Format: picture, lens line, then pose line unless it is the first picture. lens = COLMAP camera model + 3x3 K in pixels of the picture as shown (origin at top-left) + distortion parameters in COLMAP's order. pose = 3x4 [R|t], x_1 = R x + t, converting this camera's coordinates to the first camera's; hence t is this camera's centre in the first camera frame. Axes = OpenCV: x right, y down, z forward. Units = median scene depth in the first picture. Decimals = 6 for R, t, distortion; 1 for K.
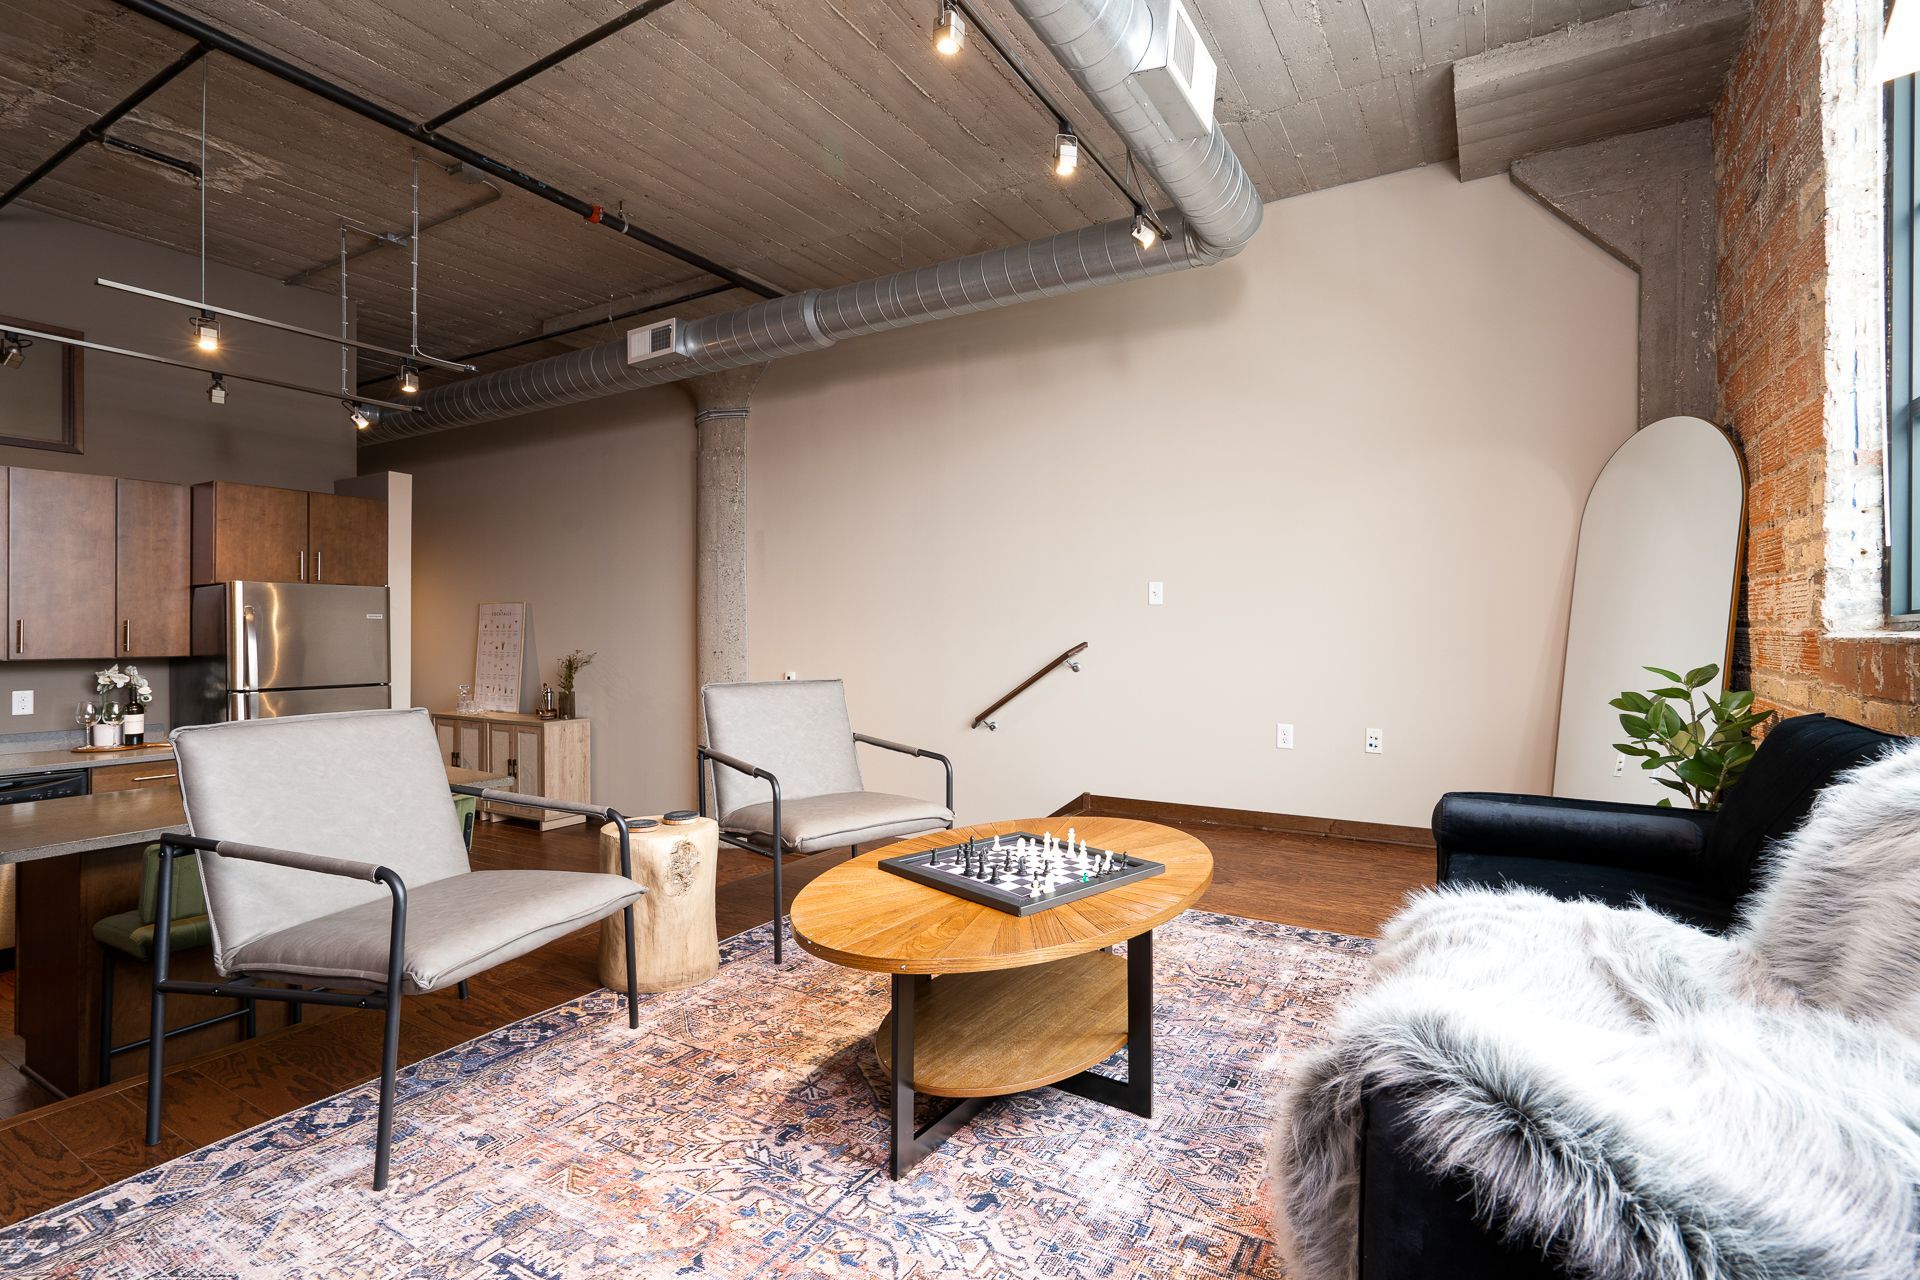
lens RADIAL K [[905.8, 0, 966.7], [0, 905.8, 634.8], [0, 0, 1]] dist [0.001119, 0.001125]
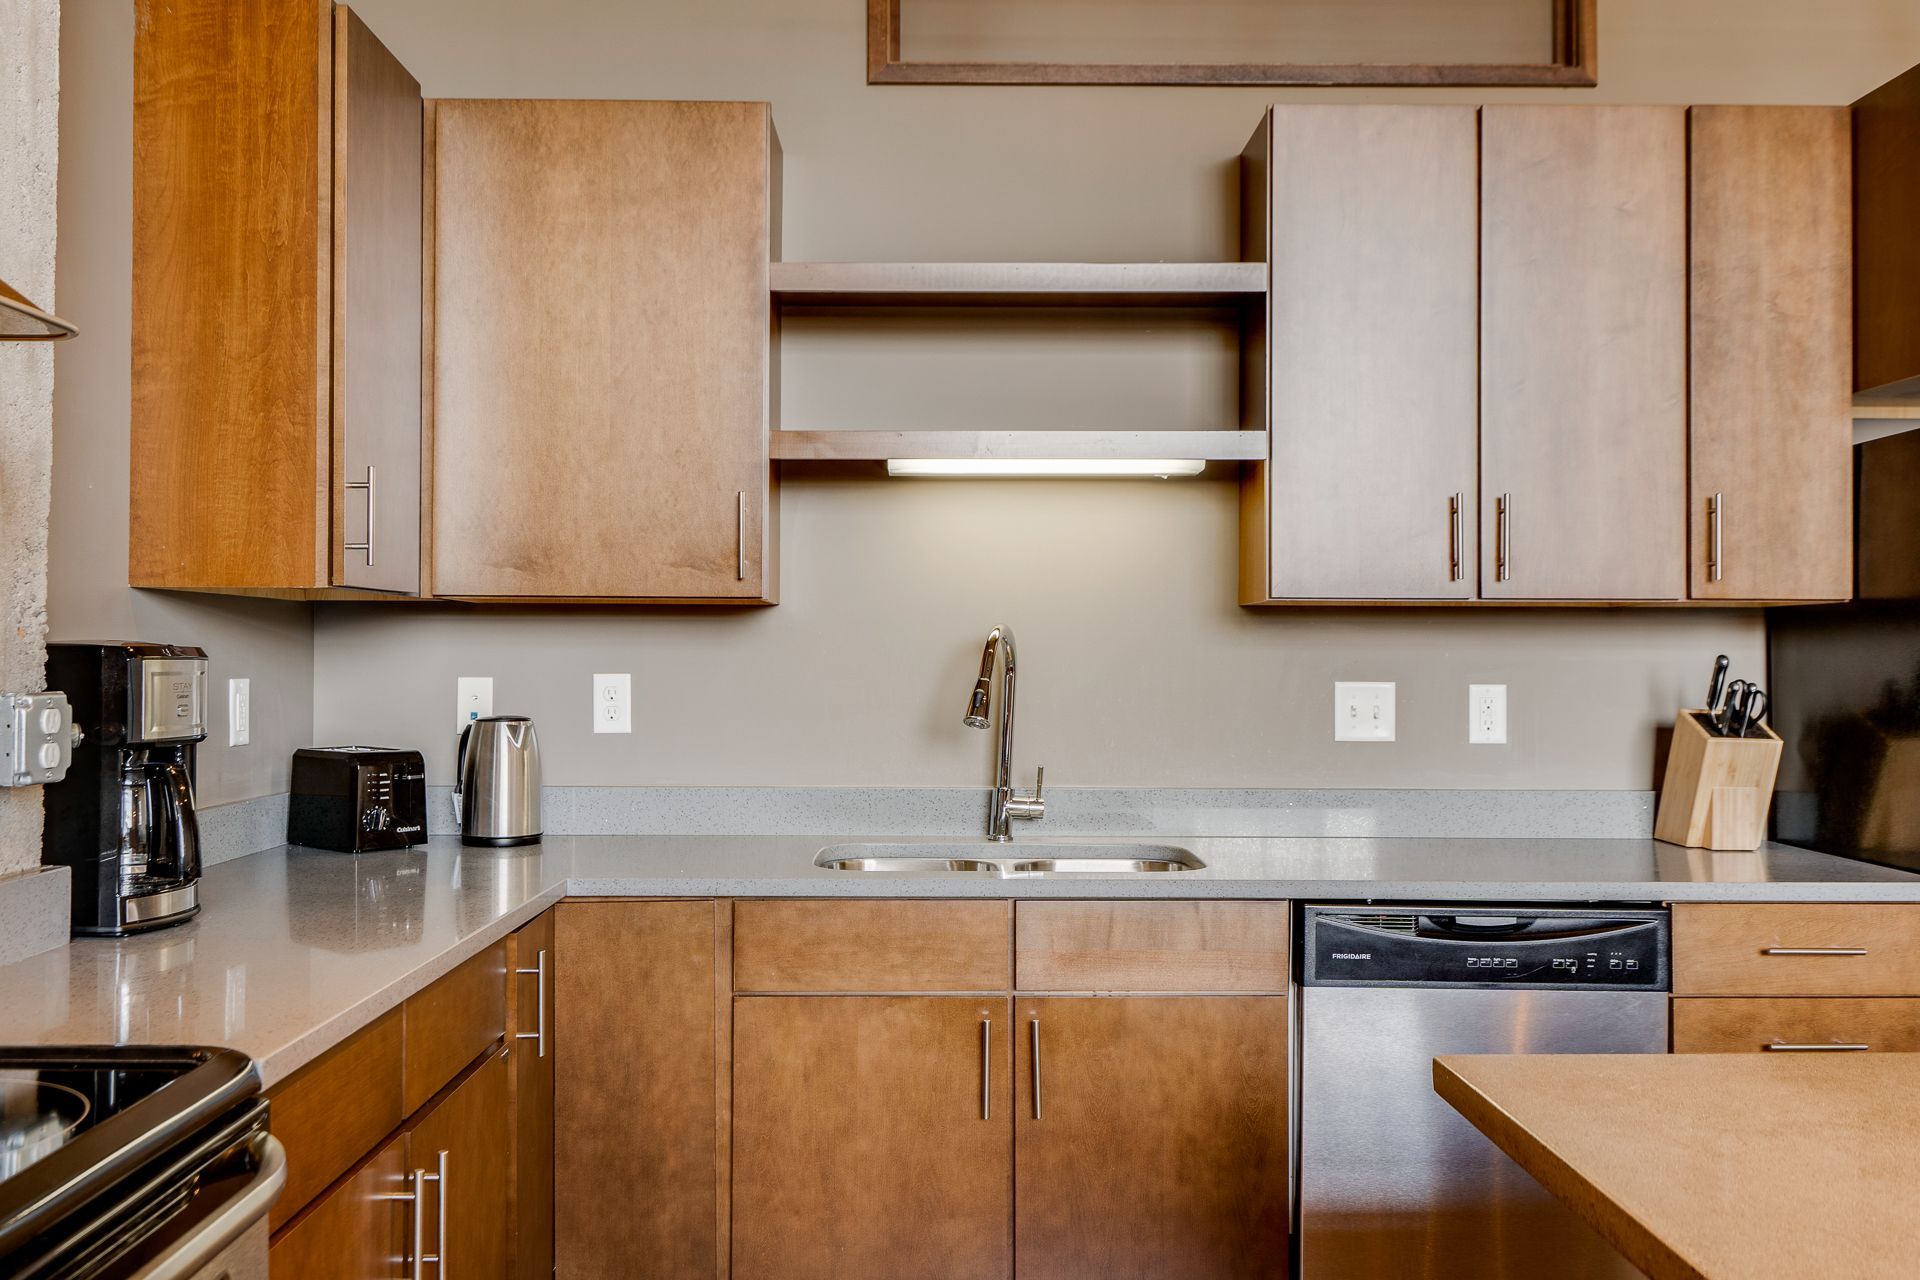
lens RADIAL K [[1656.1, 0, 960.6], [0, 1656.1, 627.8], [0, 0, 1]] dist [0.027975, -0.021451]
pose [[0.533129, -0.004499, -0.846022, -0.830877], [-0.005106, 0.999951, -0.008534, 0.068534], [0.846019, 0.008869, 0.533080, 0.625707]]
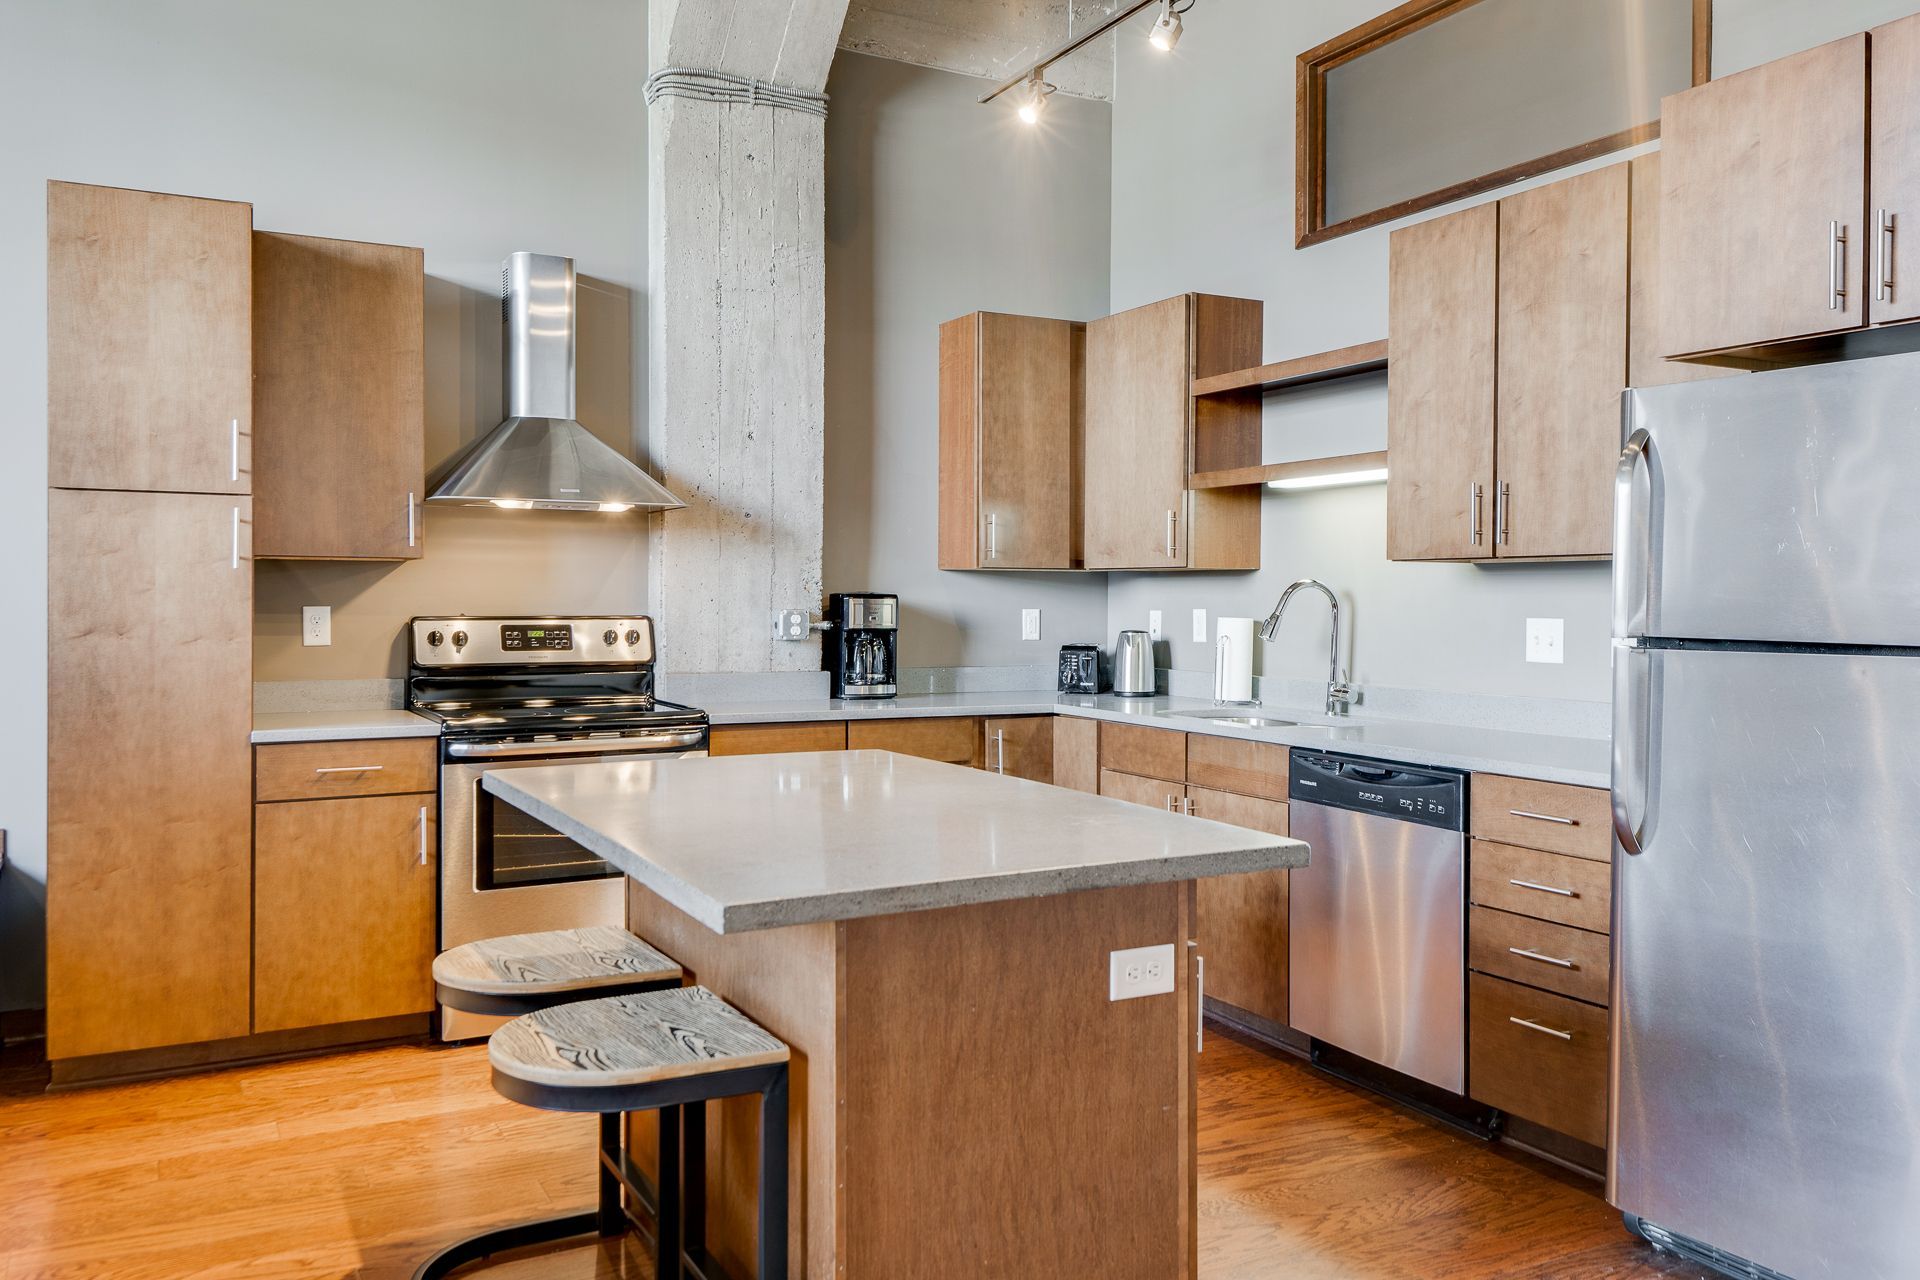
lens RADIAL K [[1495.7, 0, 953.3], [0, 1495.7, 604.8], [0, 0, 1]] dist [0.051512, -0.036558]
pose [[-0.512756, 0.008563, -0.858491, -0.172753], [0.000634, 0.999954, 0.009595, 0.068468], [0.858534, 0.004376, -0.512738, 1.722239]]
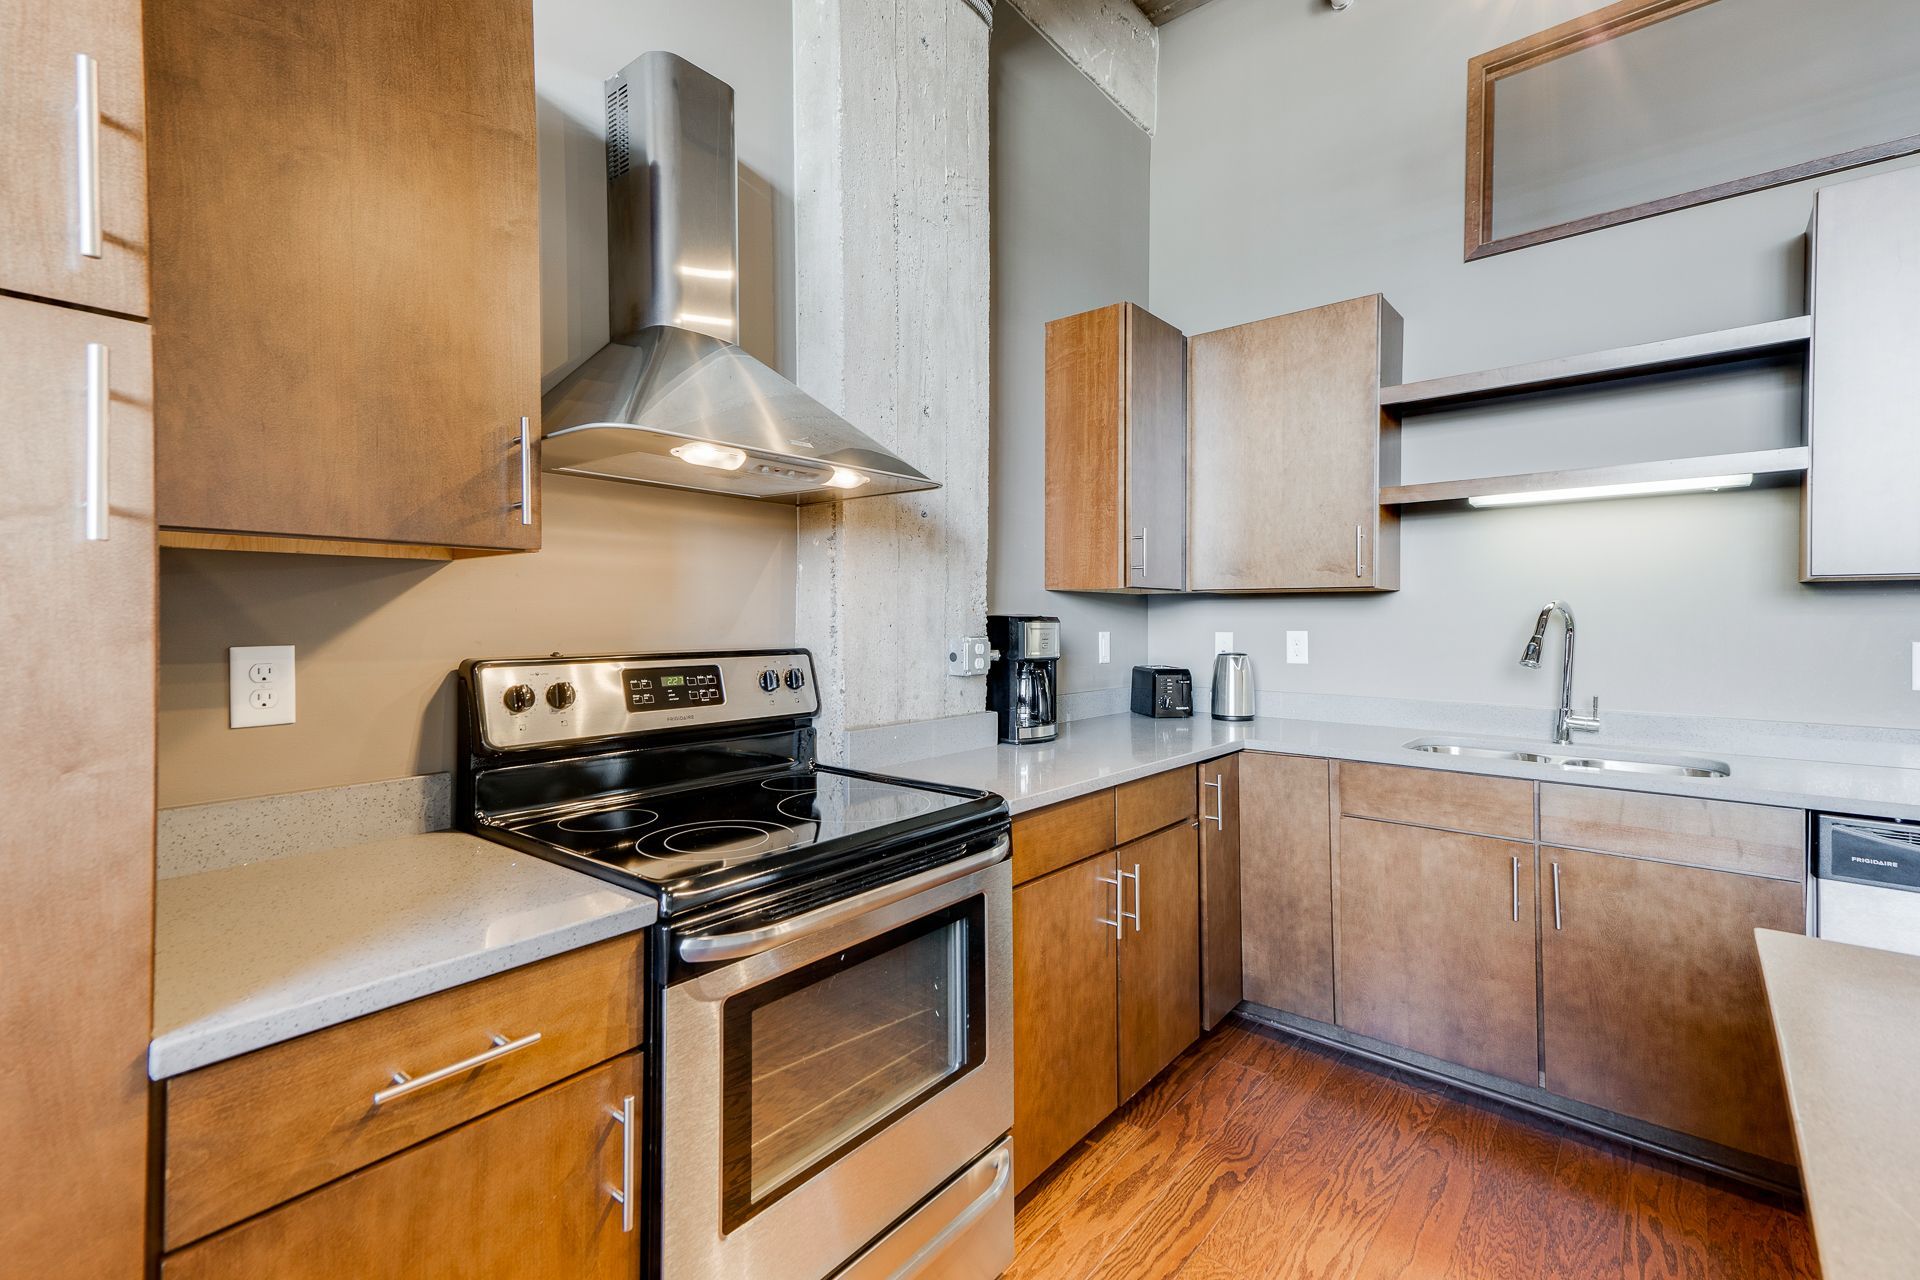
lens RADIAL K [[863.8, 0, 946.9], [0, 863.8, 618.7], [0, 0, 1]] dist [0.043415, -0.003351]
pose [[-0.149969, 0.006683, -0.988668, -0.785012], [0.001906, 0.999977, 0.006470, 0.068661], [0.988689, -0.000914, -0.149978, 0.761901]]
